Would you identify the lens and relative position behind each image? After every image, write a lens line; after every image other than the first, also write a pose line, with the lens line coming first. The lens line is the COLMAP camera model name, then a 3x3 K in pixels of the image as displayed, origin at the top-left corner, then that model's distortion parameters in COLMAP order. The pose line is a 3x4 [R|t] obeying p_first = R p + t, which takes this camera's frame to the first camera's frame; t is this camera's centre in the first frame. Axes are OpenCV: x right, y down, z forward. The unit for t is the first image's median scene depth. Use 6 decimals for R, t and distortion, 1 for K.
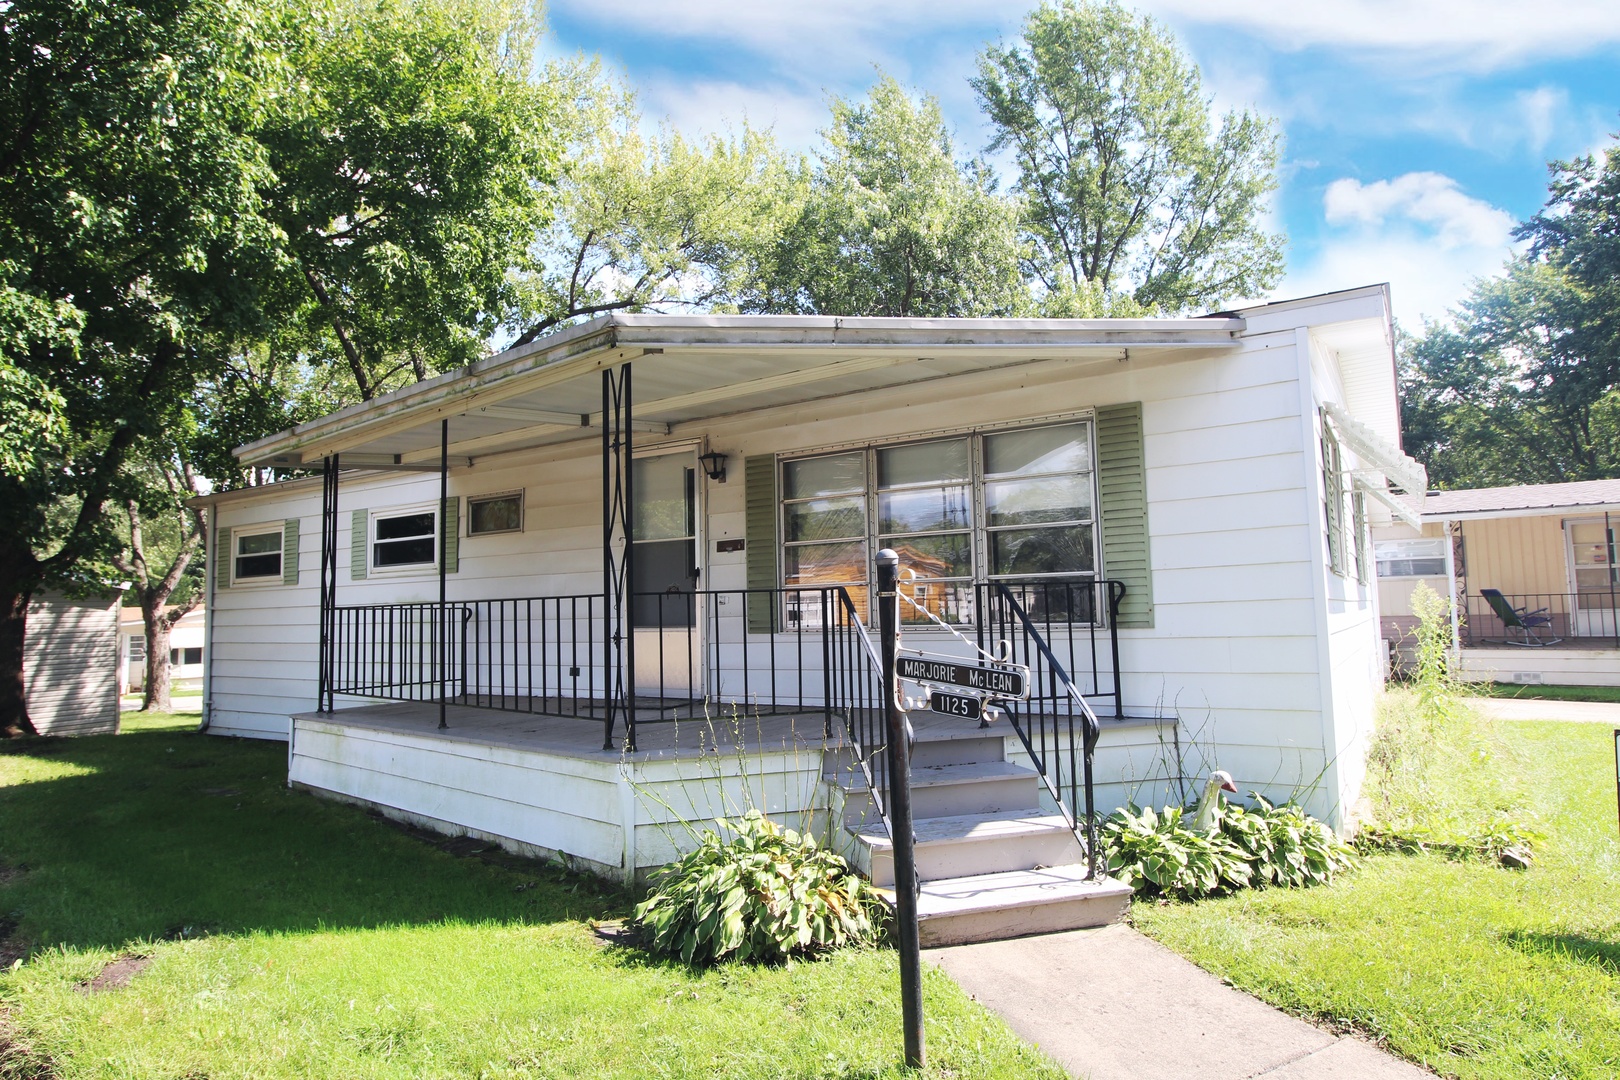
lens RADIAL K [[900.0, 0, 810.0], [0, 900.0, 540.0], [0, 0, 1]] dist [-0.018583, 0.000191]
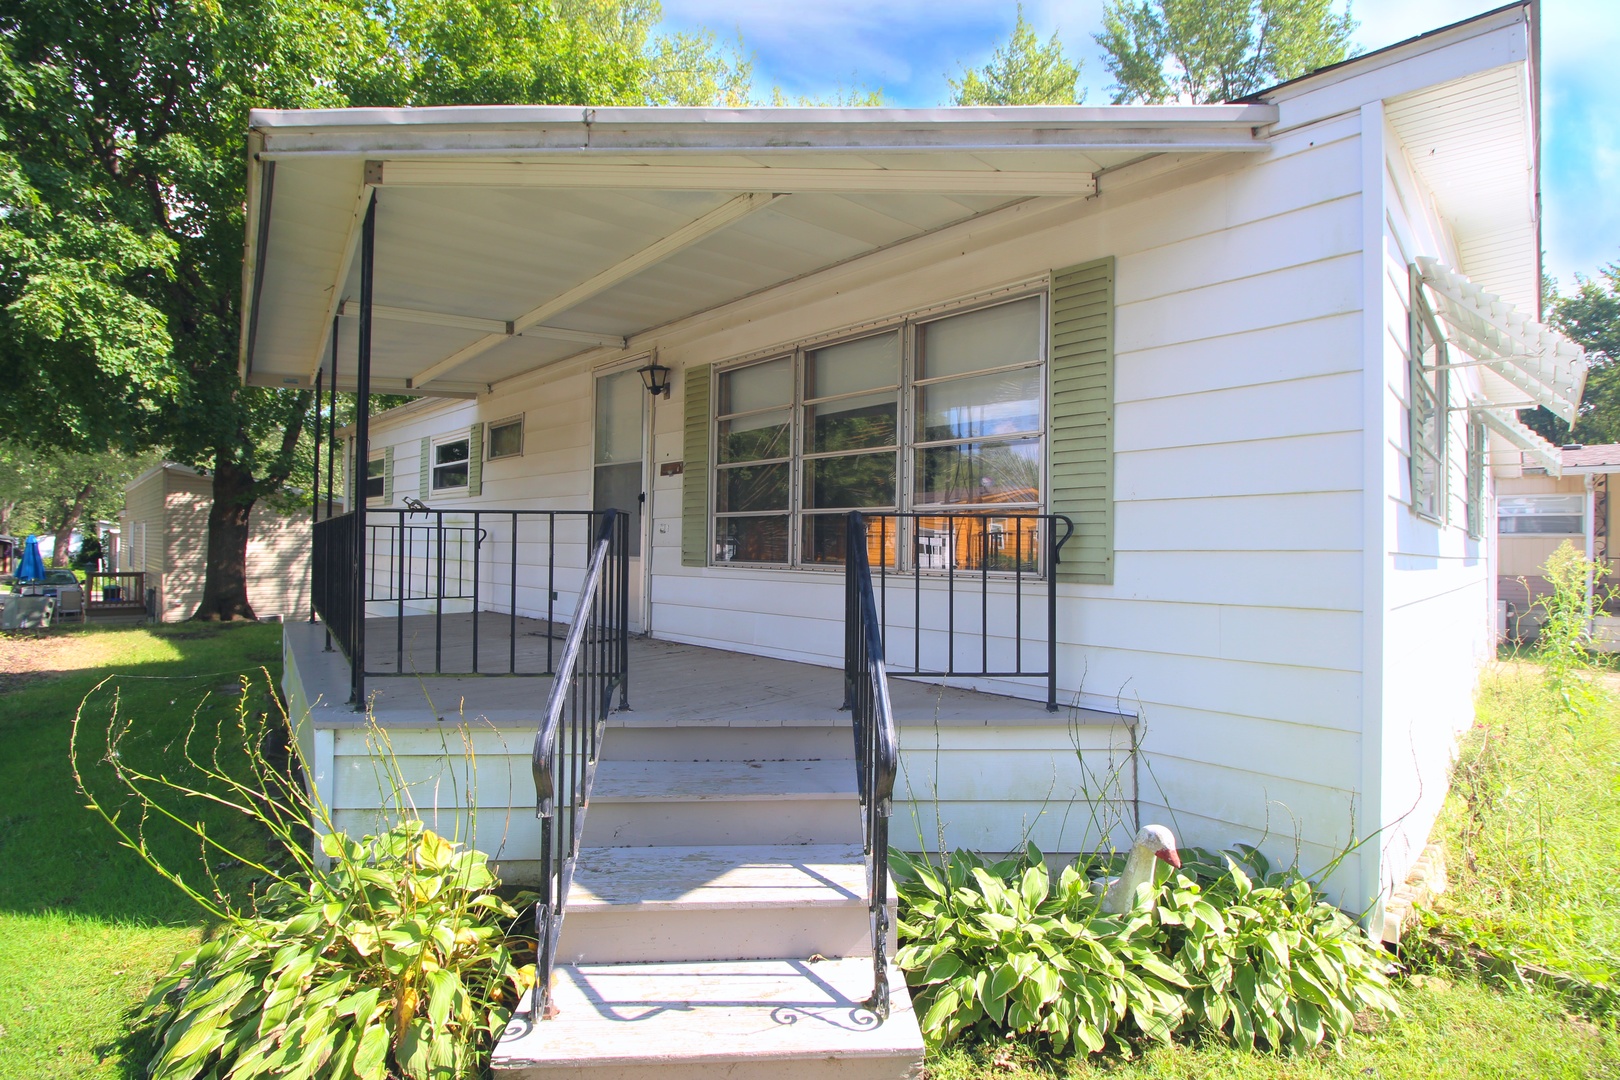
lens RADIAL K [[743.1, 0, 810.0], [0, 743.1, 540.0], [0, 0, 1]] dist [-0.005622, -0.009205]
pose [[0.981354, 0.035617, -0.188880, 0.251813], [-0.021814, 0.996970, 0.074662, 0.024800], [0.190967, -0.069150, 0.979158, 0.379415]]
